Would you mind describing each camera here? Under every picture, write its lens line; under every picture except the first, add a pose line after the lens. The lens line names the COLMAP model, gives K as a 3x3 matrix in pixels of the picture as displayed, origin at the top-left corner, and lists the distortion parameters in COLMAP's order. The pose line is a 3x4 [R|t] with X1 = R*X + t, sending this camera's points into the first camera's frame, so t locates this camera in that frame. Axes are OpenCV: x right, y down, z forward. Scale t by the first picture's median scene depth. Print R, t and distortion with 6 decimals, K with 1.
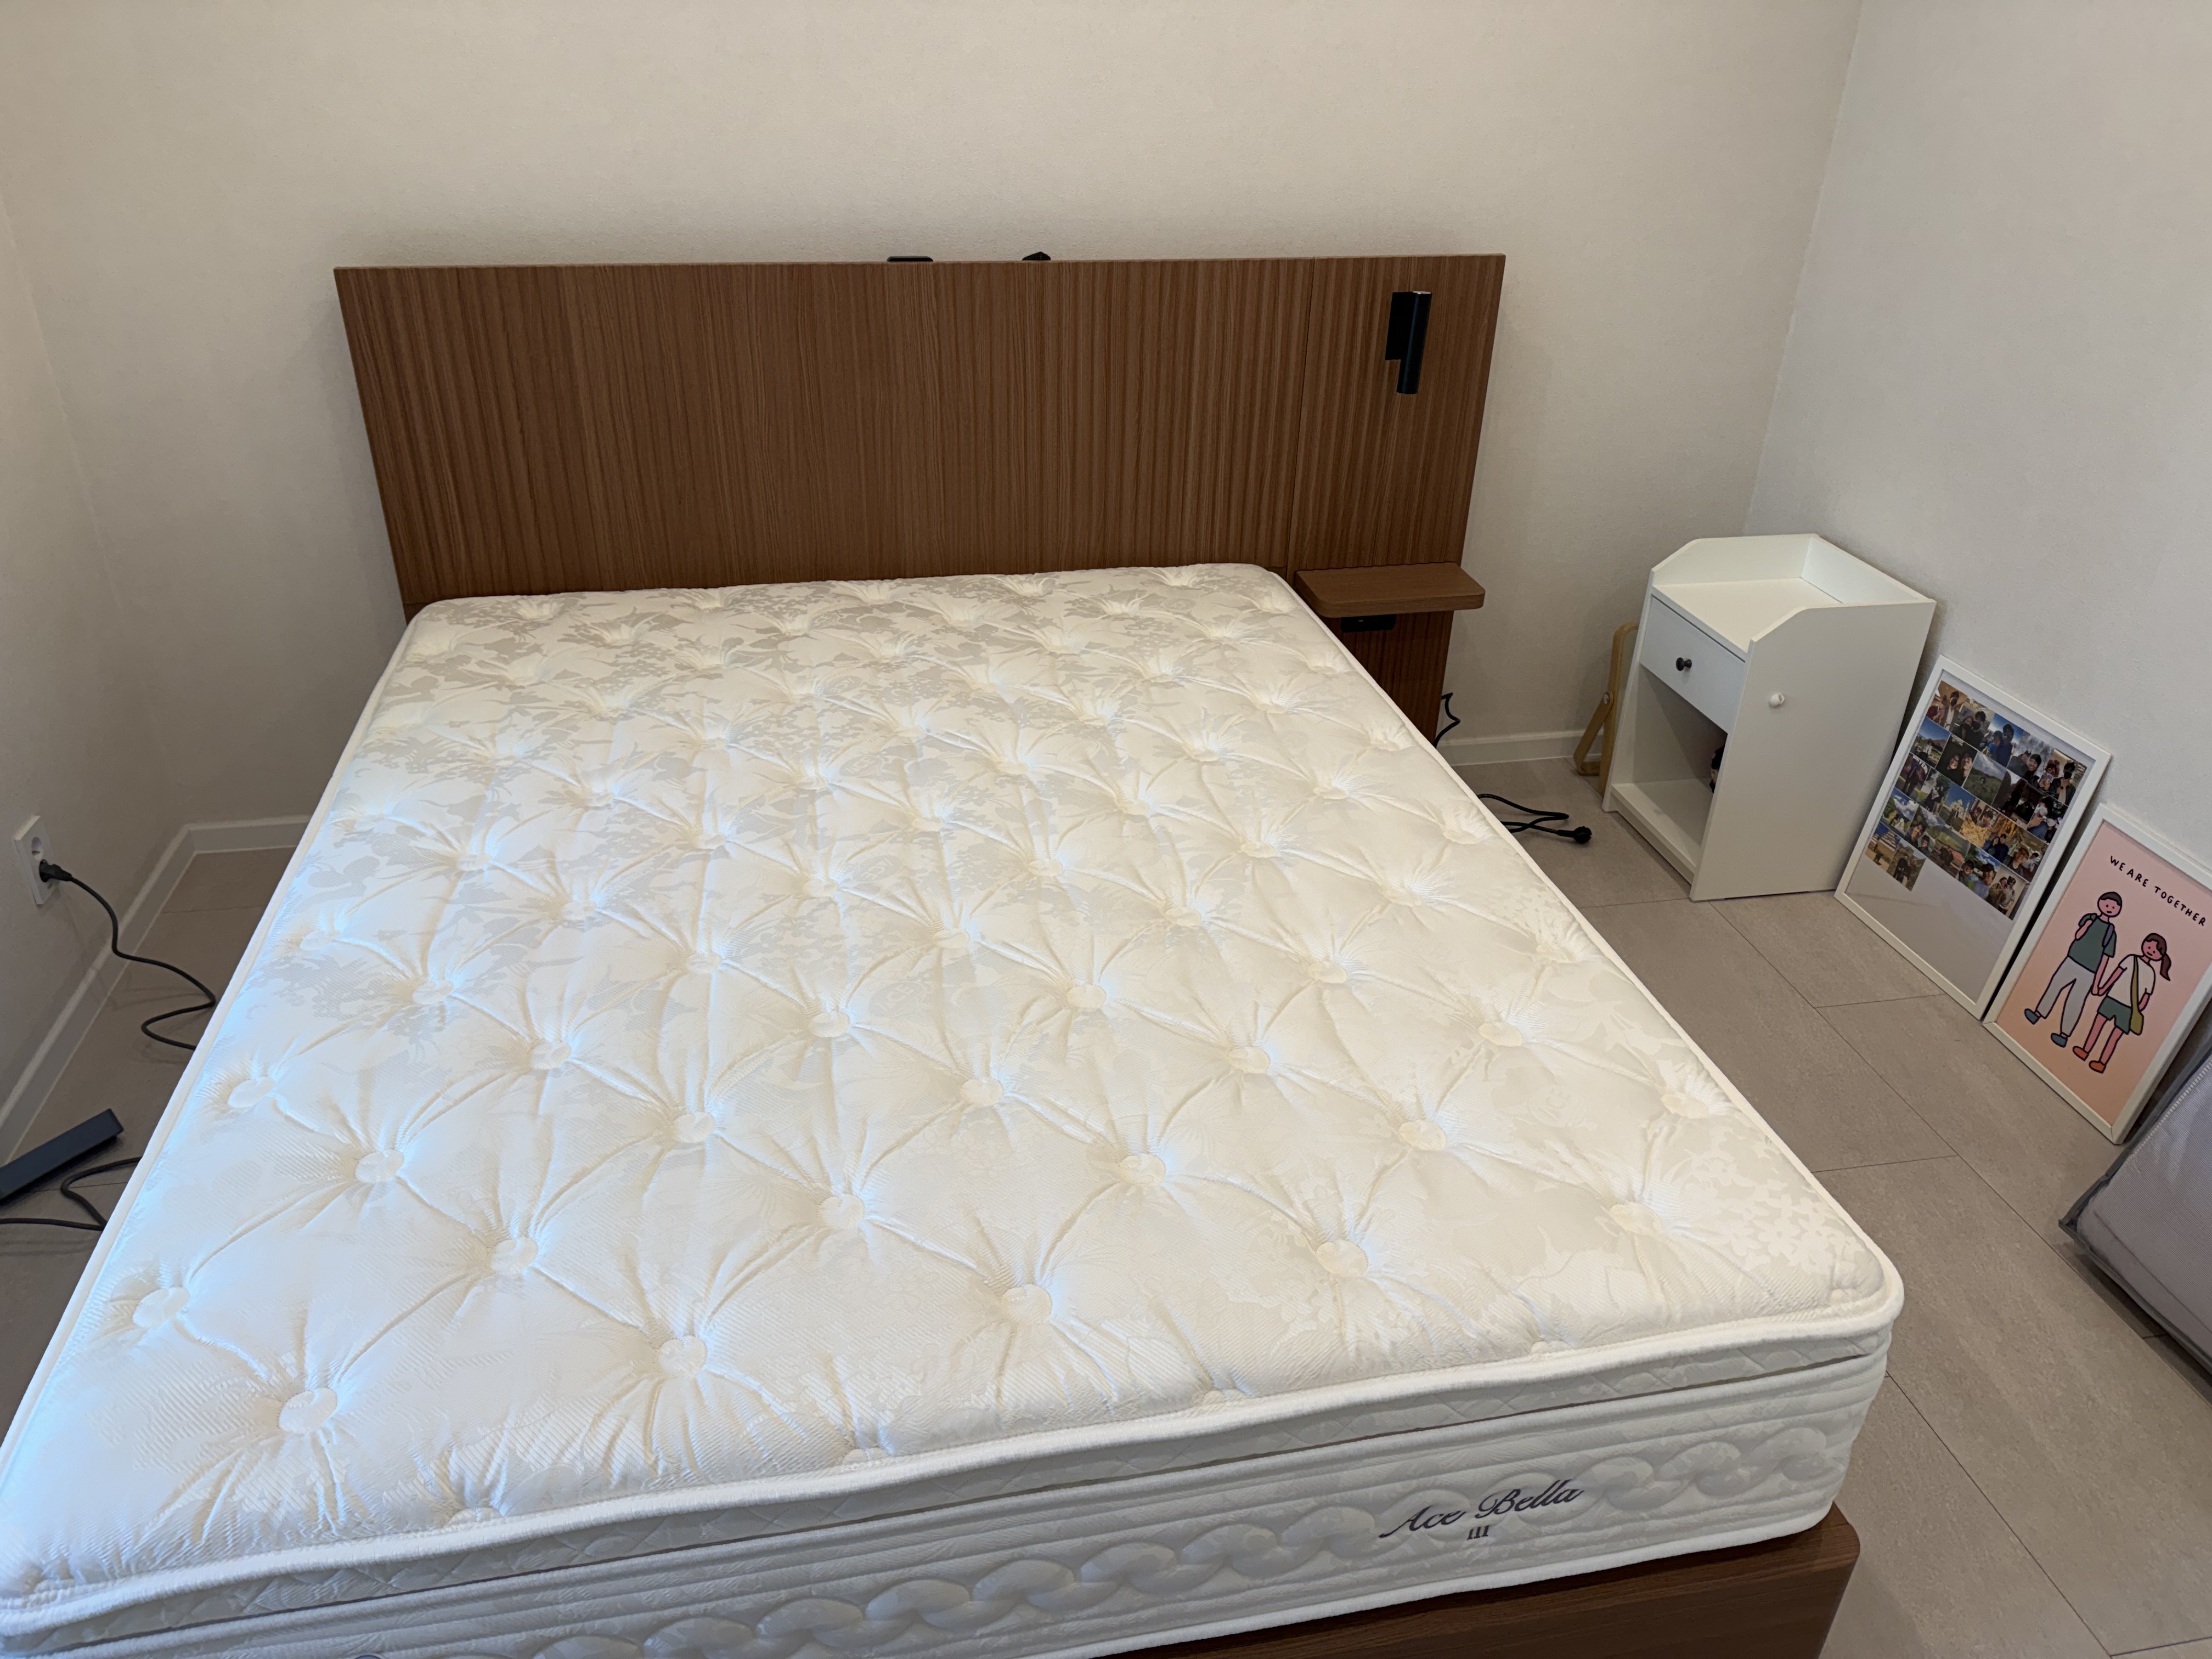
lens RADIAL K [[1557.0, 0, 1106.0], [0, 1557.0, 829.5], [0, 0, 1]] dist [0.052127, -0.073492]
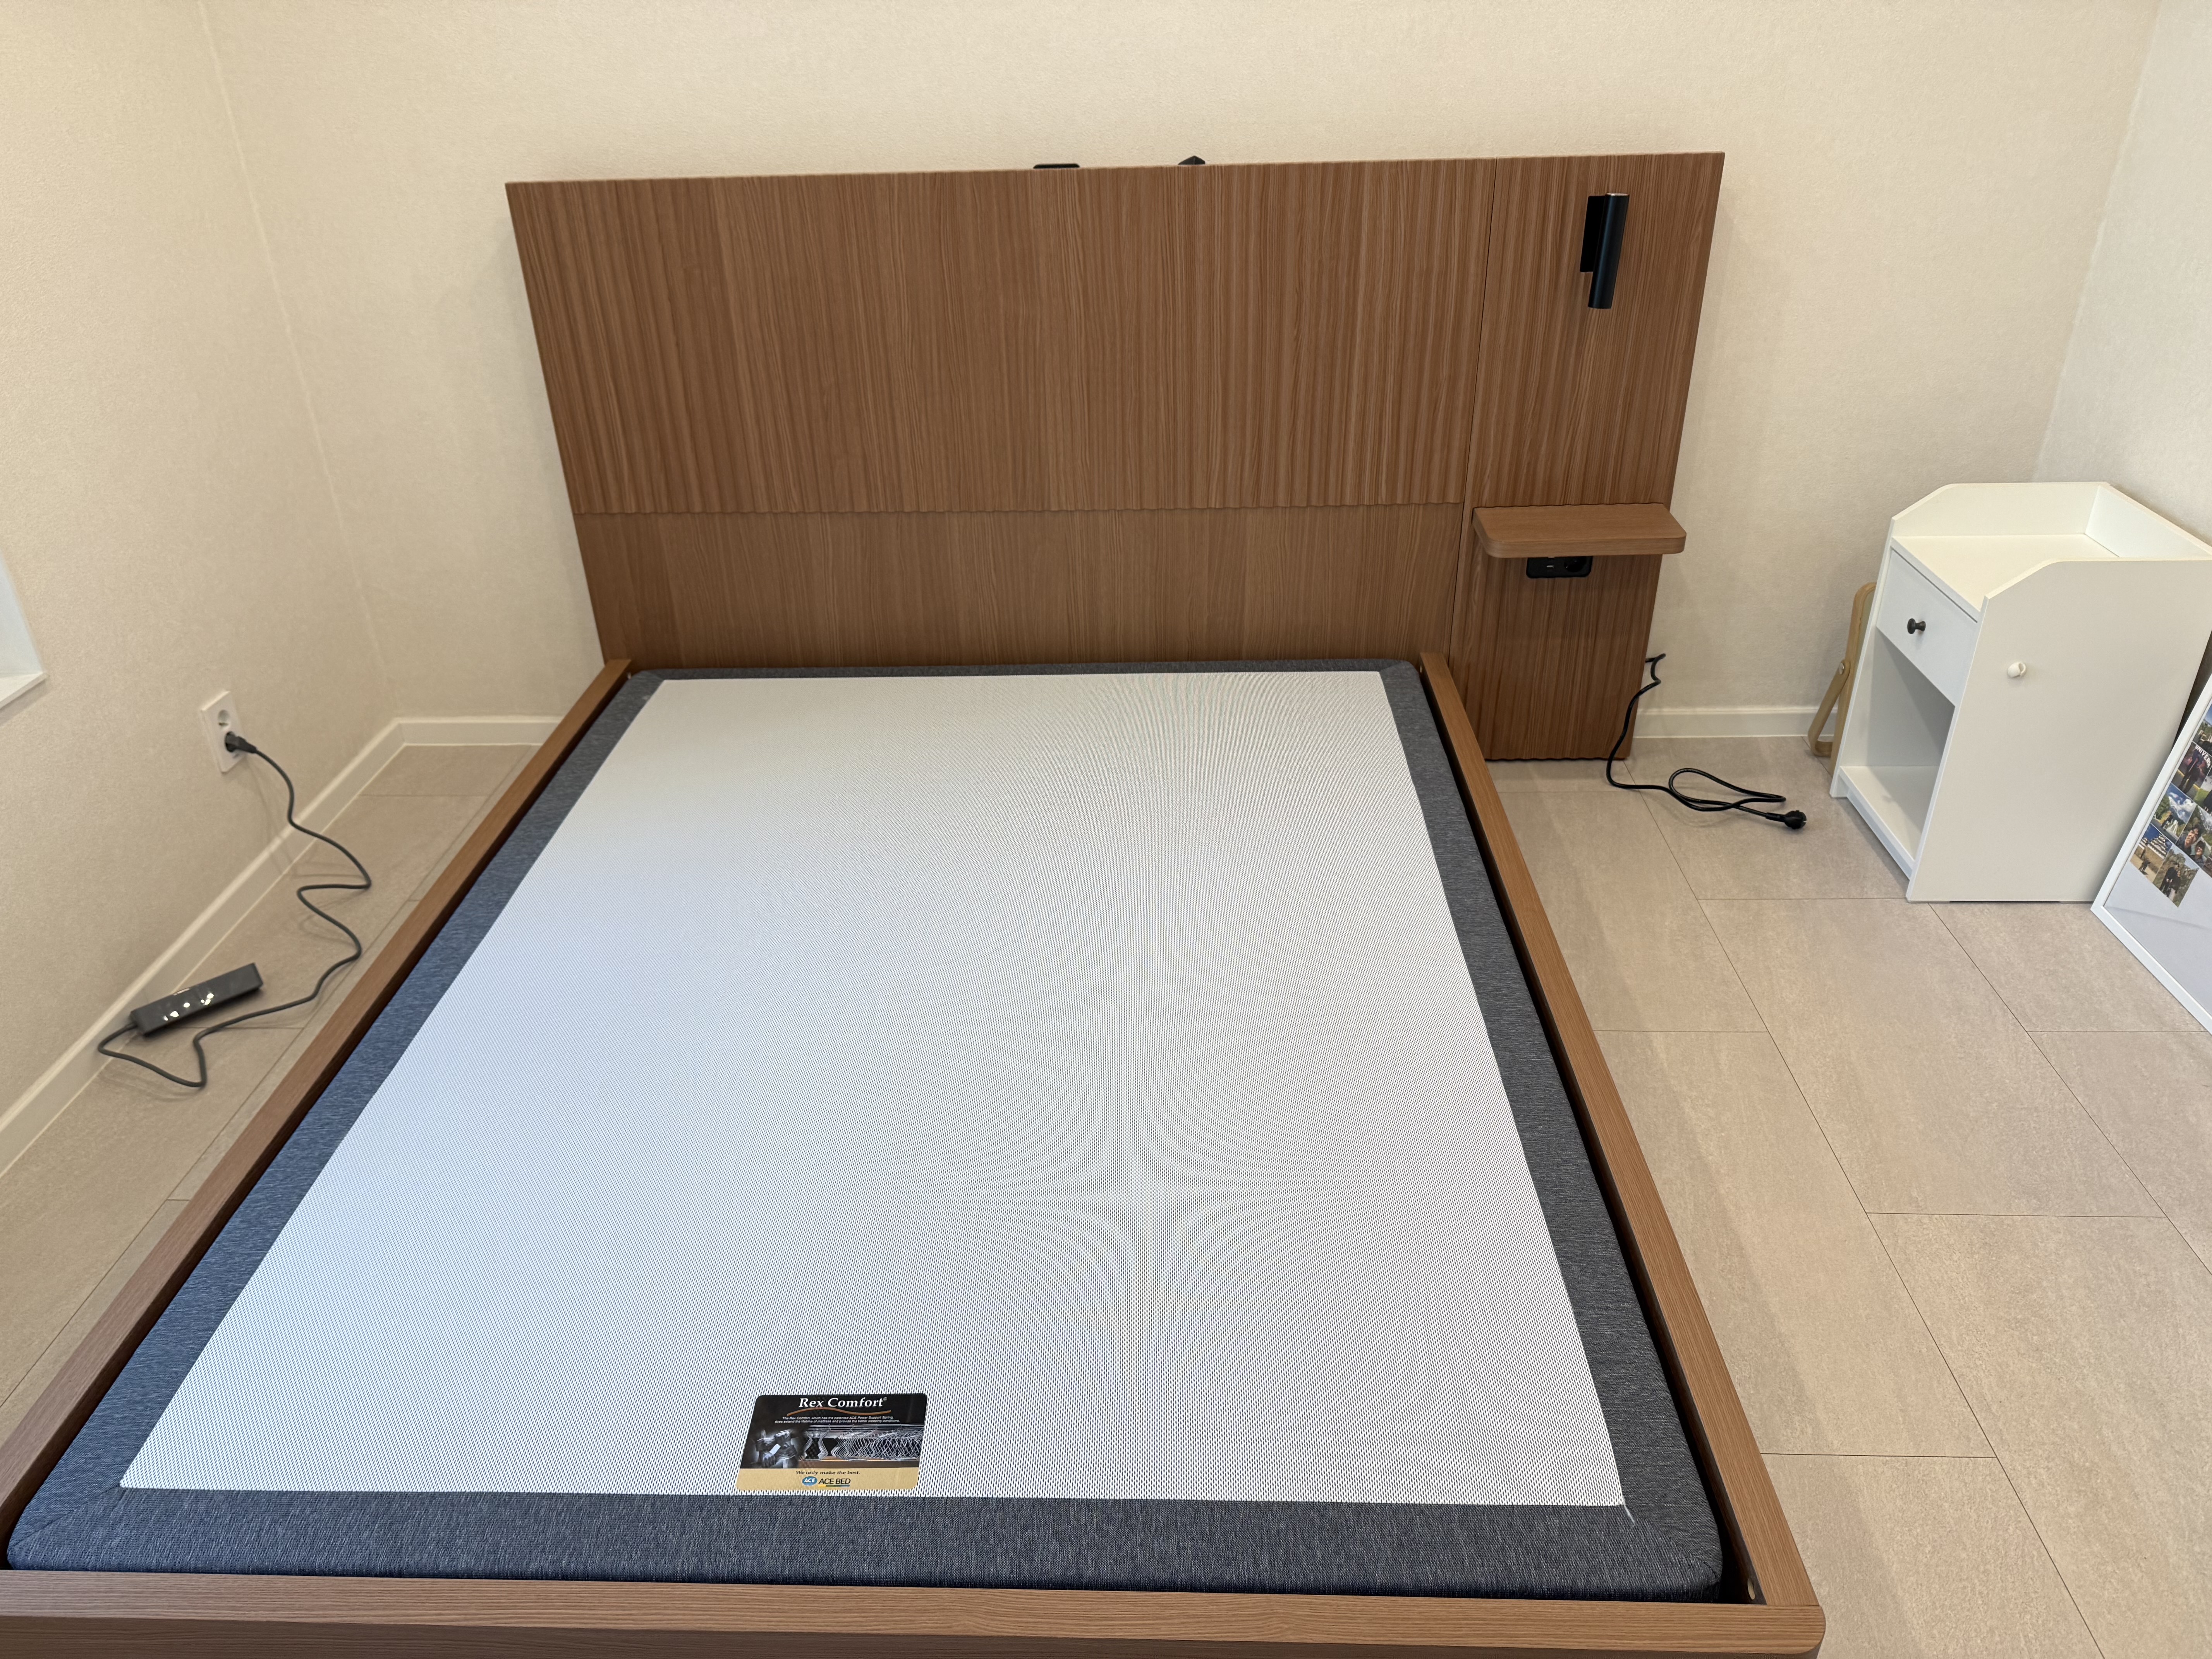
lens RADIAL K [[1586.6, 0, 1106.0], [0, 1586.6, 829.5], [0, 0, 1]] dist [-0.000910, -0.001262]
pose [[0.973130, 0.070750, -0.219116, 0.139579], [-0.068942, 0.997494, 0.015900, 0.023996], [0.219692, -0.000367, 0.975569, 0.051672]]
